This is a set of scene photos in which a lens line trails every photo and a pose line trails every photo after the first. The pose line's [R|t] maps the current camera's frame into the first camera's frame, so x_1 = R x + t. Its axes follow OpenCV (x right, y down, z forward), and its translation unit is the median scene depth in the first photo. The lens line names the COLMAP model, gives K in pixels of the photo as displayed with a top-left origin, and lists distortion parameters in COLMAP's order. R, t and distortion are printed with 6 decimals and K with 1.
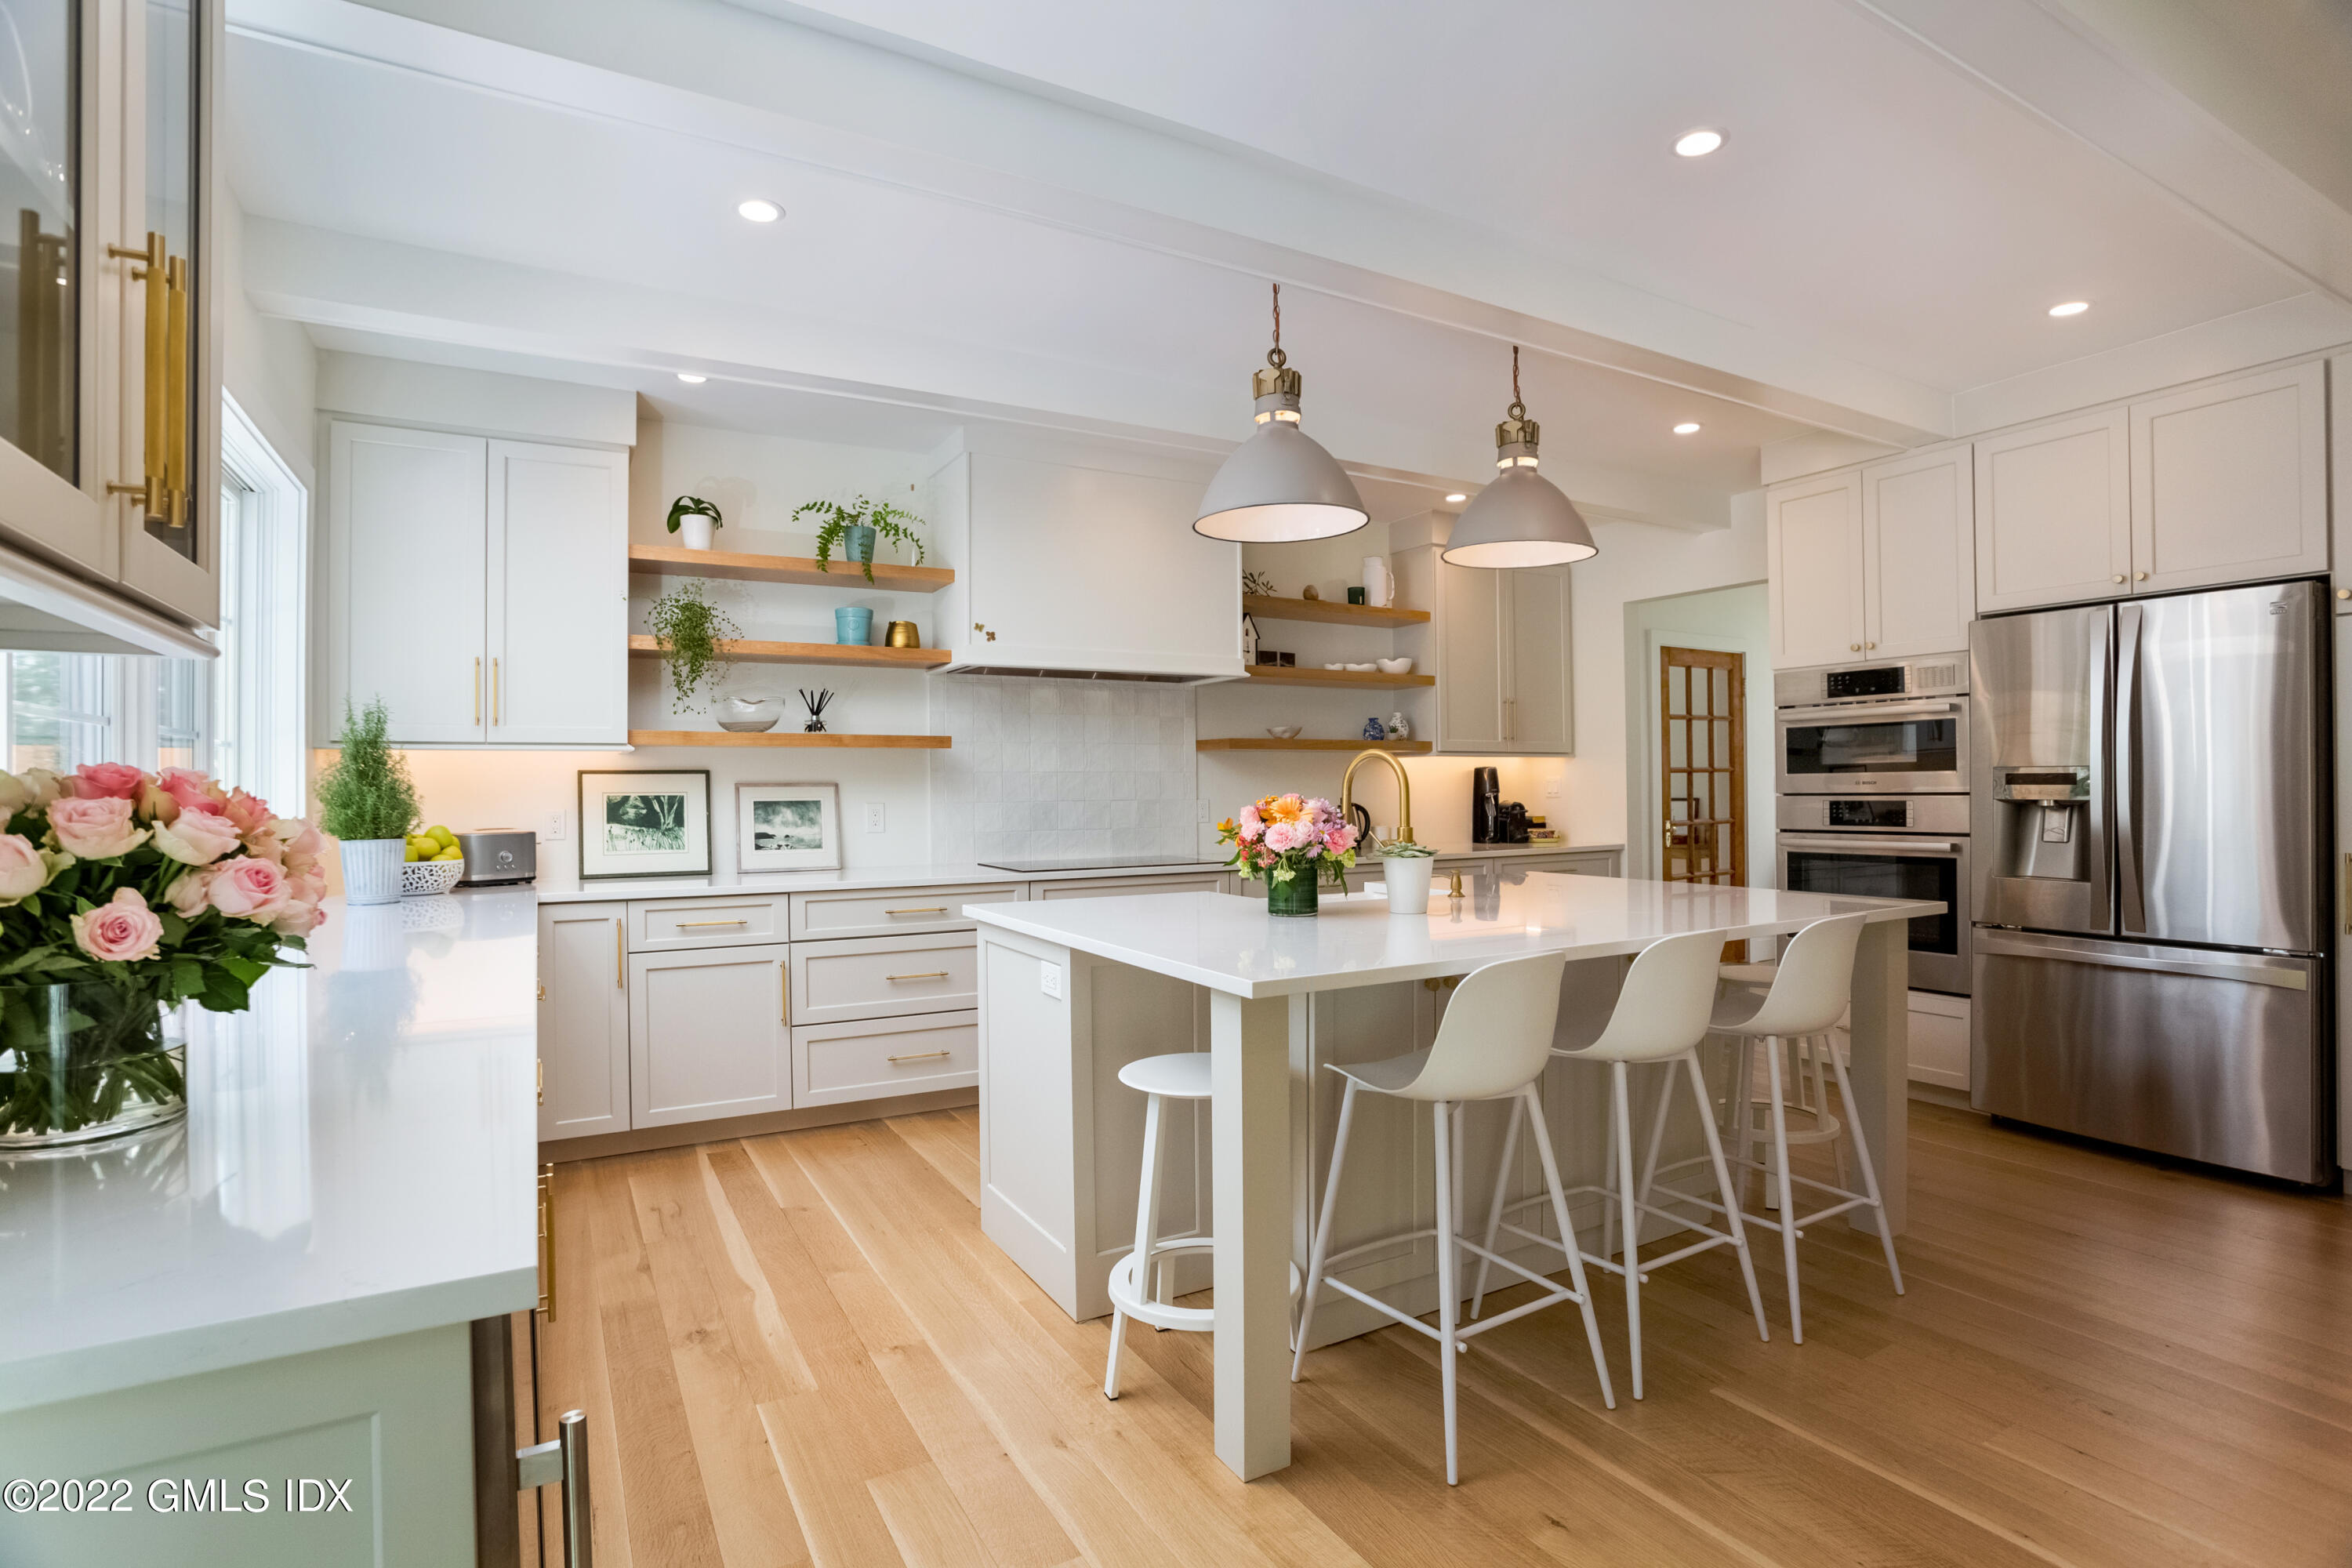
lens RADIAL K [[1138.1, 0, 1159.7], [0, 1138.1, 780.9], [0, 0, 1]] dist [-0.093348, 0.047476]
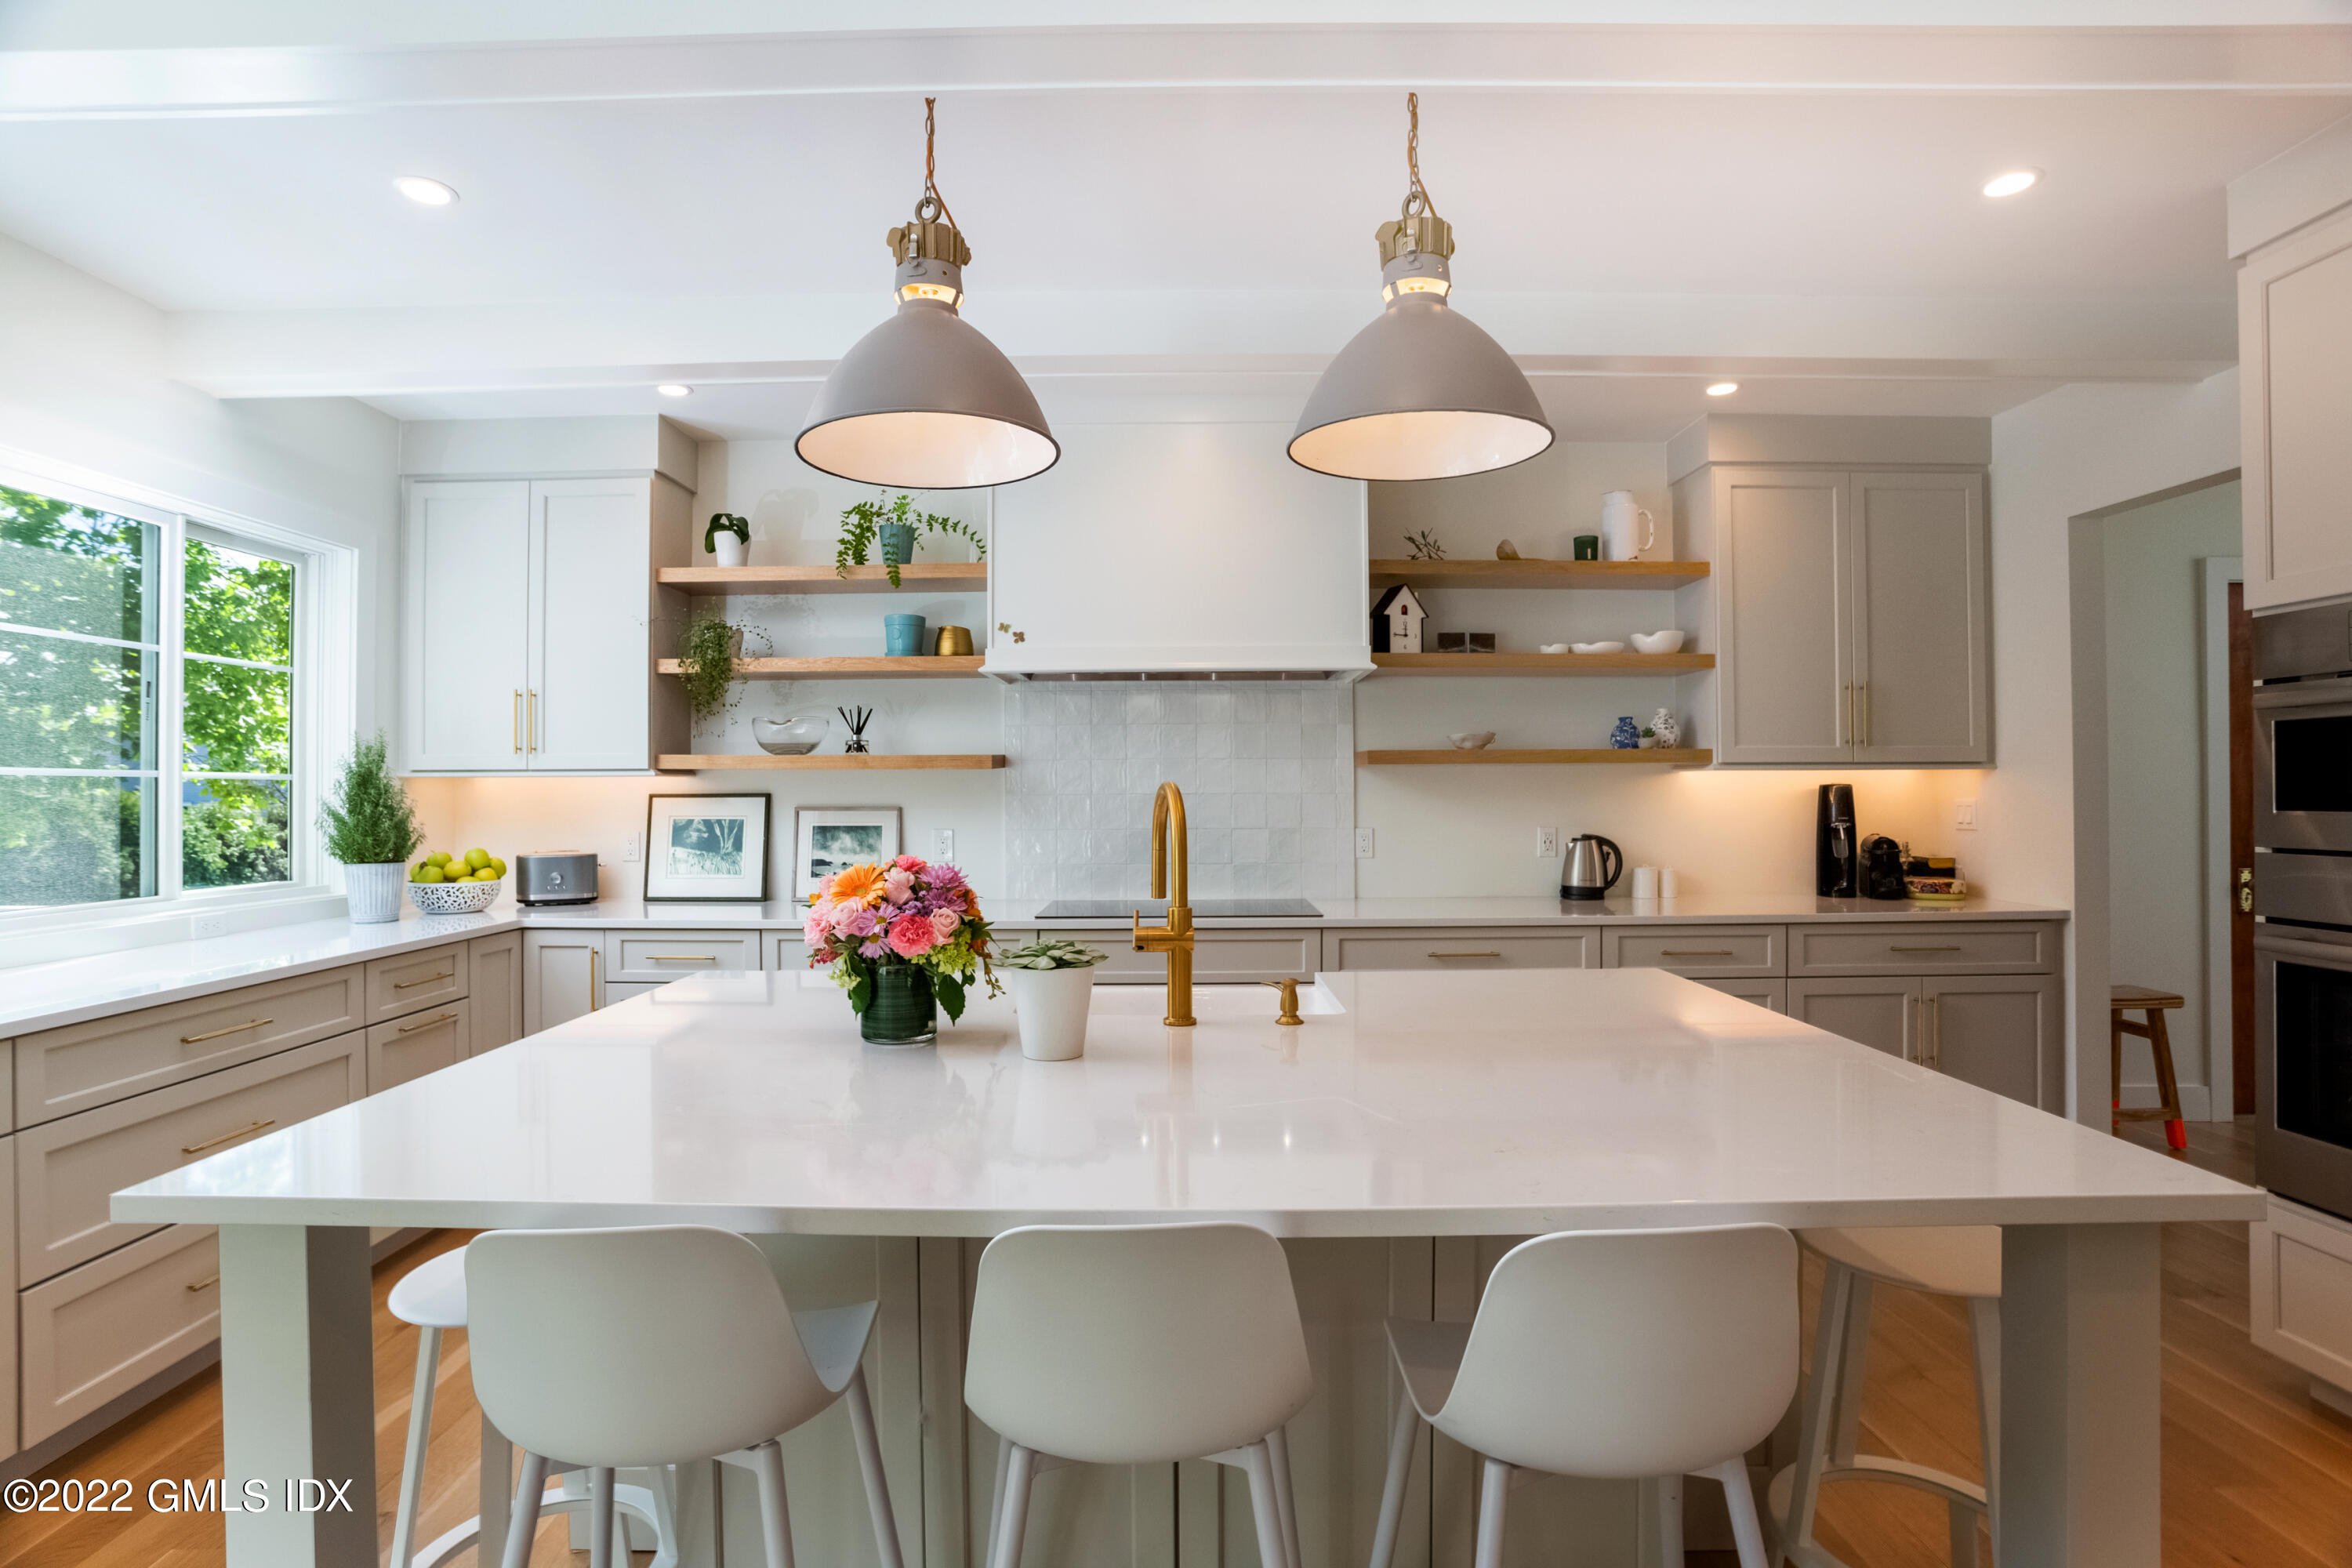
lens RADIAL K [[1138.1, 0, 1159.7], [0, 1138.1, 780.9], [0, 0, 1]] dist [-0.093348, 0.047476]
pose [[0.871656, 0.000059, -0.490118, 0.355263], [0.000514, 0.999999, 0.001035, -0.020493], [0.490117, -0.001154, 0.871656, 0.306590]]
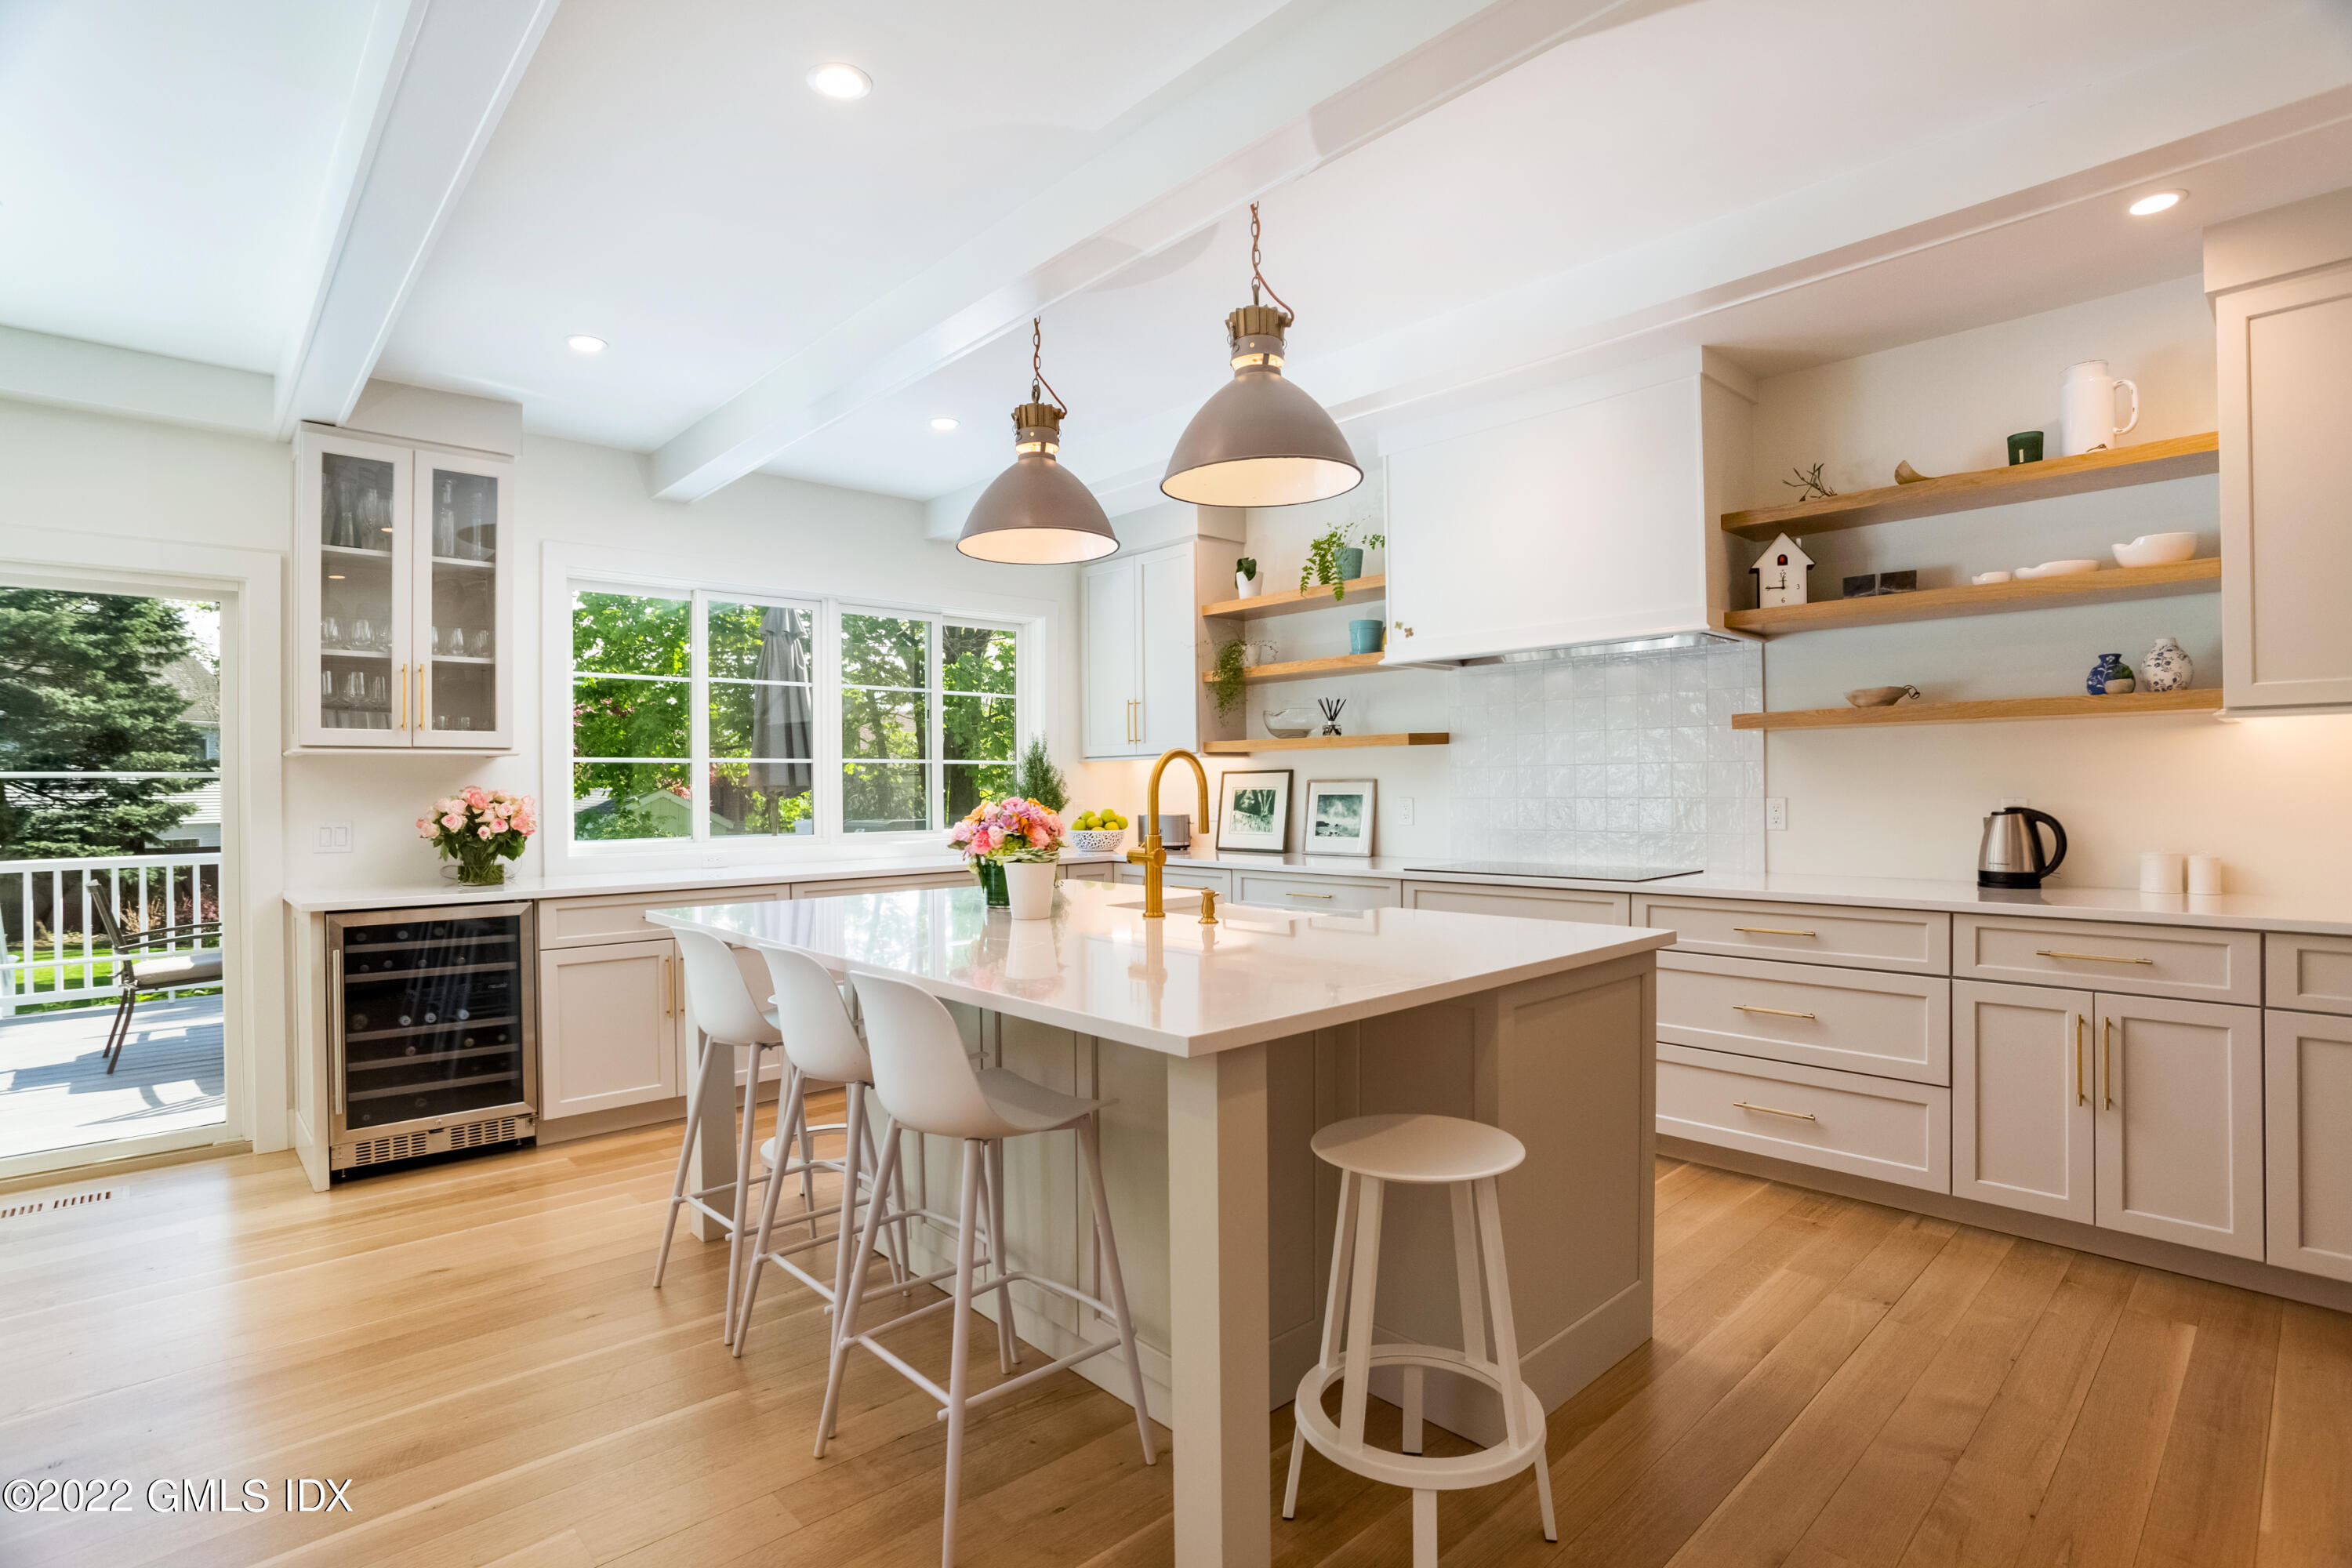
lens RADIAL K [[1138.1, 0, 1159.7], [0, 1138.1, 780.9], [0, 0, 1]] dist [-0.093348, 0.047476]
pose [[0.226982, 0.000251, -0.973899, 0.759969], [0.013456, 0.999904, 0.003394, -0.003065], [0.973806, -0.013876, 0.226957, 0.552366]]
